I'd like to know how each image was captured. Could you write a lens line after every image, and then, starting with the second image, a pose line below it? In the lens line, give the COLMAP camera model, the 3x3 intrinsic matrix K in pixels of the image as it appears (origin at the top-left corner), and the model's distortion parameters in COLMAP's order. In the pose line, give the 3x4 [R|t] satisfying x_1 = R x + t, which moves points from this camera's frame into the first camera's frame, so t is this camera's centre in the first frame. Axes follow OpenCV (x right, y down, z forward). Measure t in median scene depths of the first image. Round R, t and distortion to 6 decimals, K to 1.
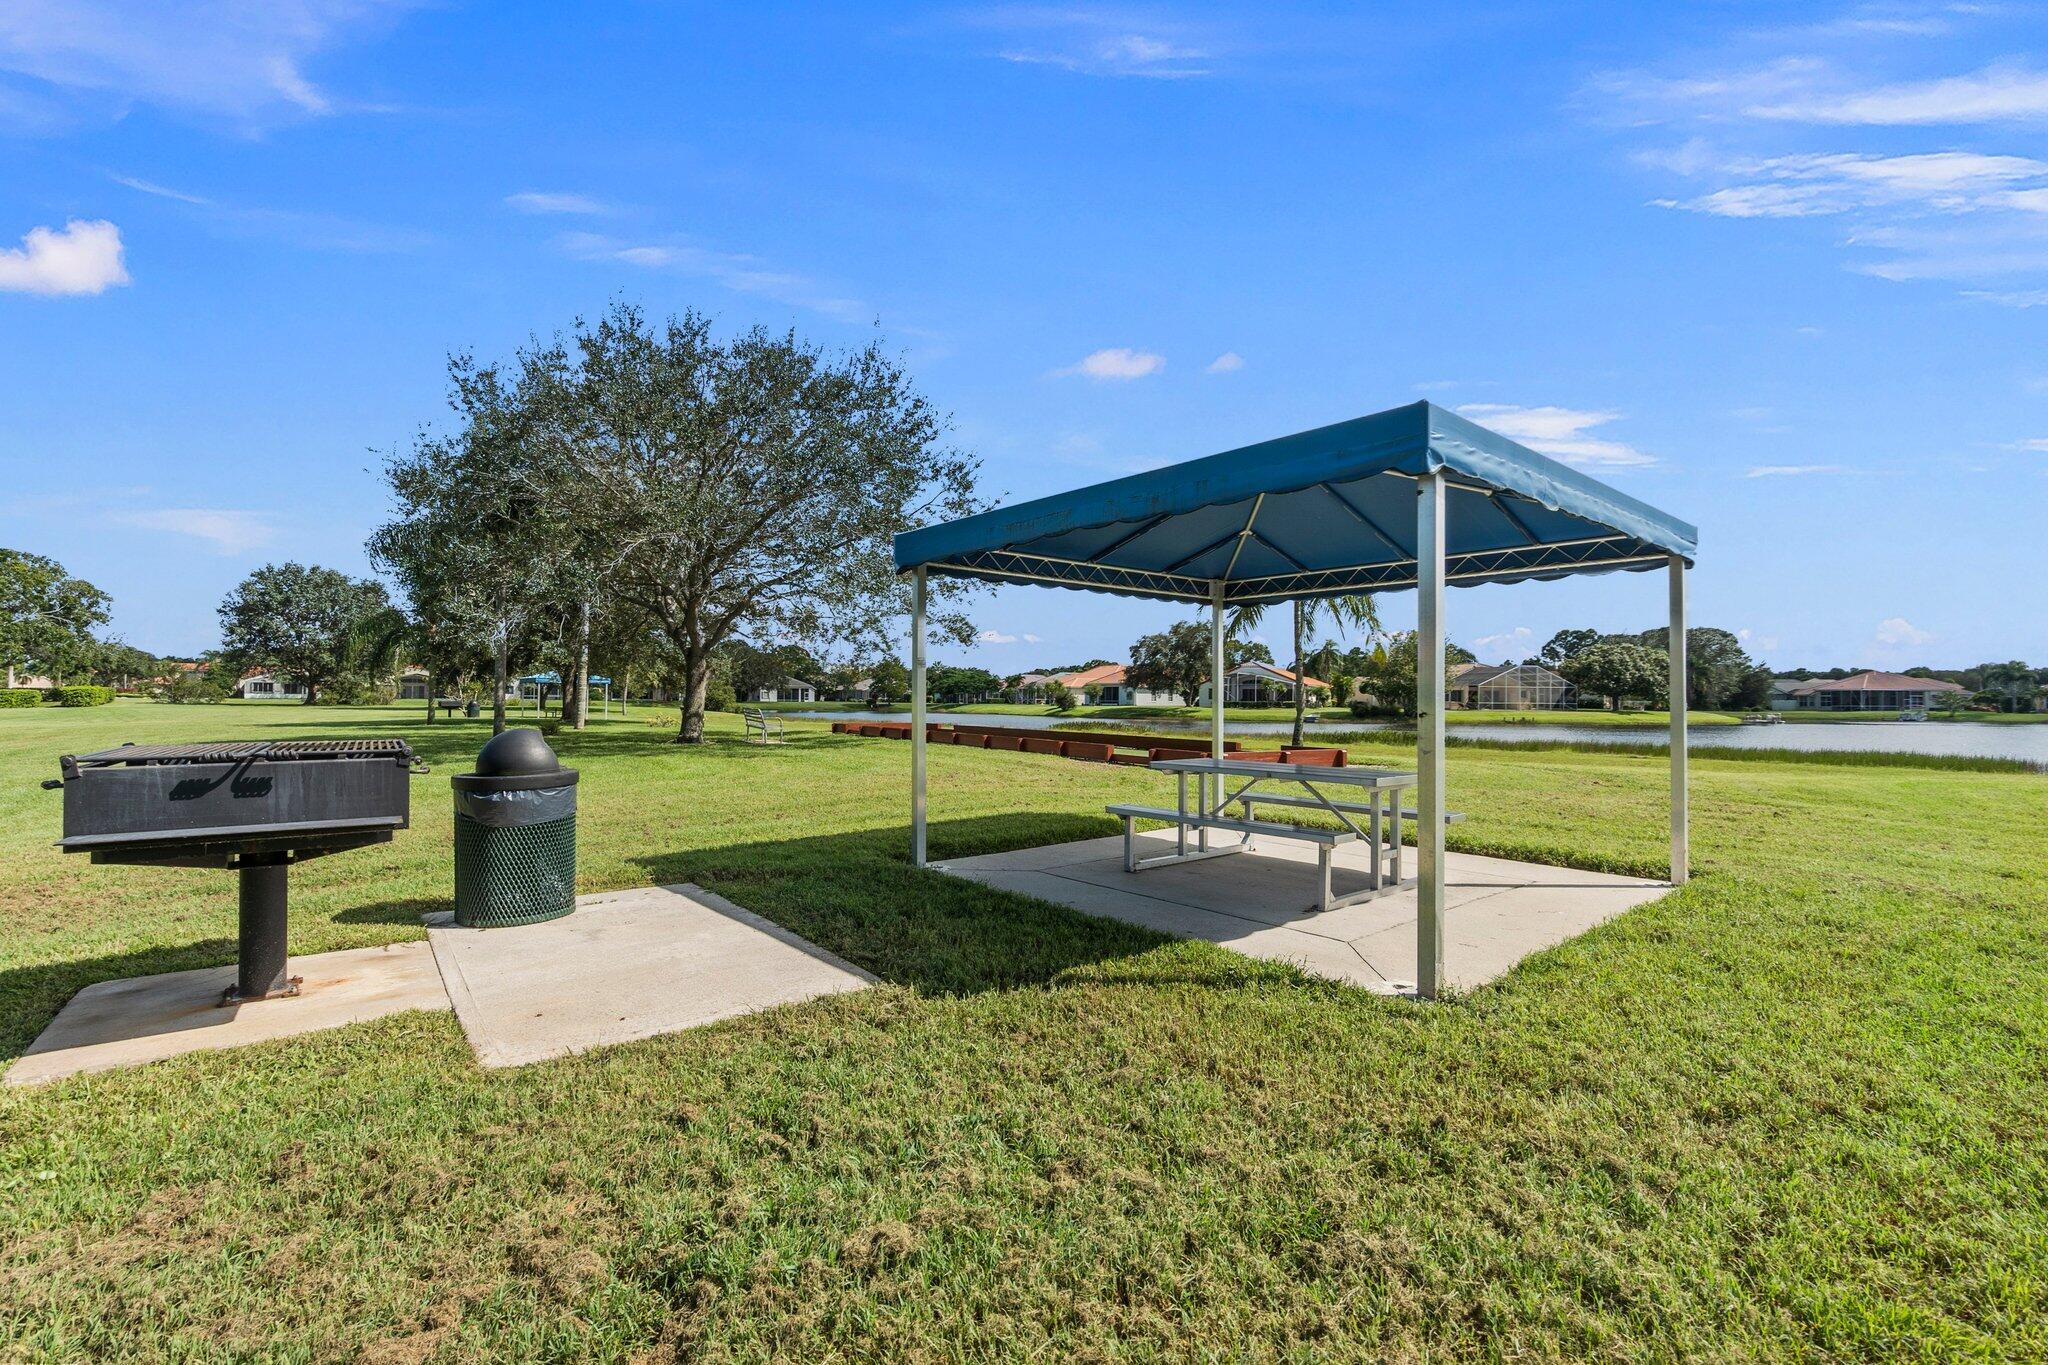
lens RADIAL K [[940.4, 0, 1024.5], [0, 940.4, 681.5], [0, 0, 1]] dist [0.000073, -0.000482]
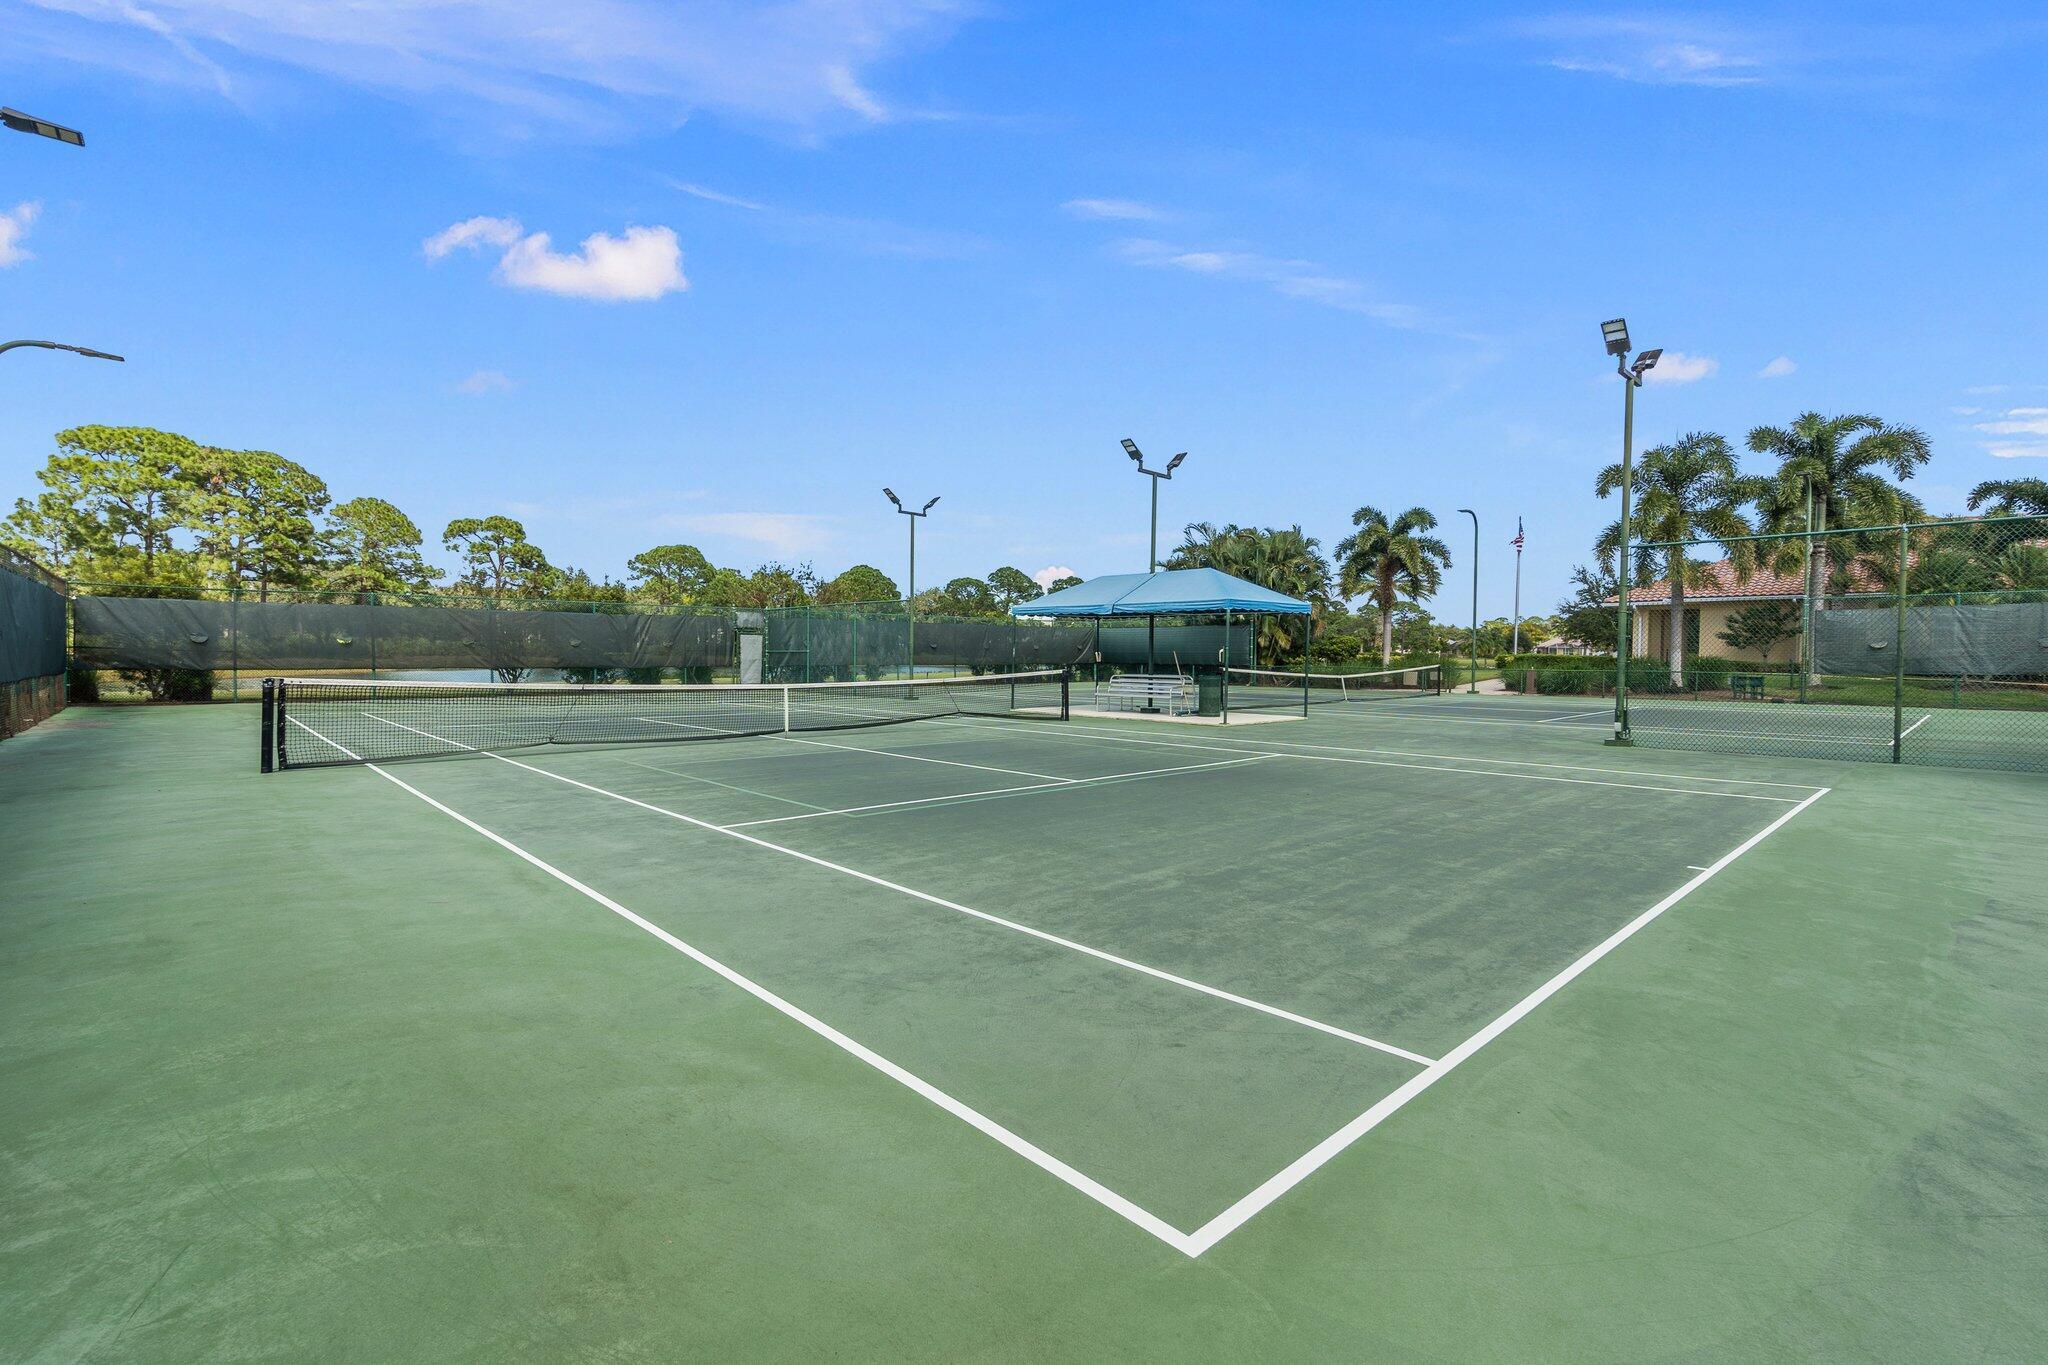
lens RADIAL K [[940.4, 0, 1031.4], [0, 940.4, 674.4], [0, 0, 1]] dist [0.000073, -0.000482]
pose [[1.000000, -0.000297, -0.000526, -0.584051], [0.000290, 0.999911, -0.013372, 0.002181], [0.000530, 0.013372, 0.999910, 0.000725]]
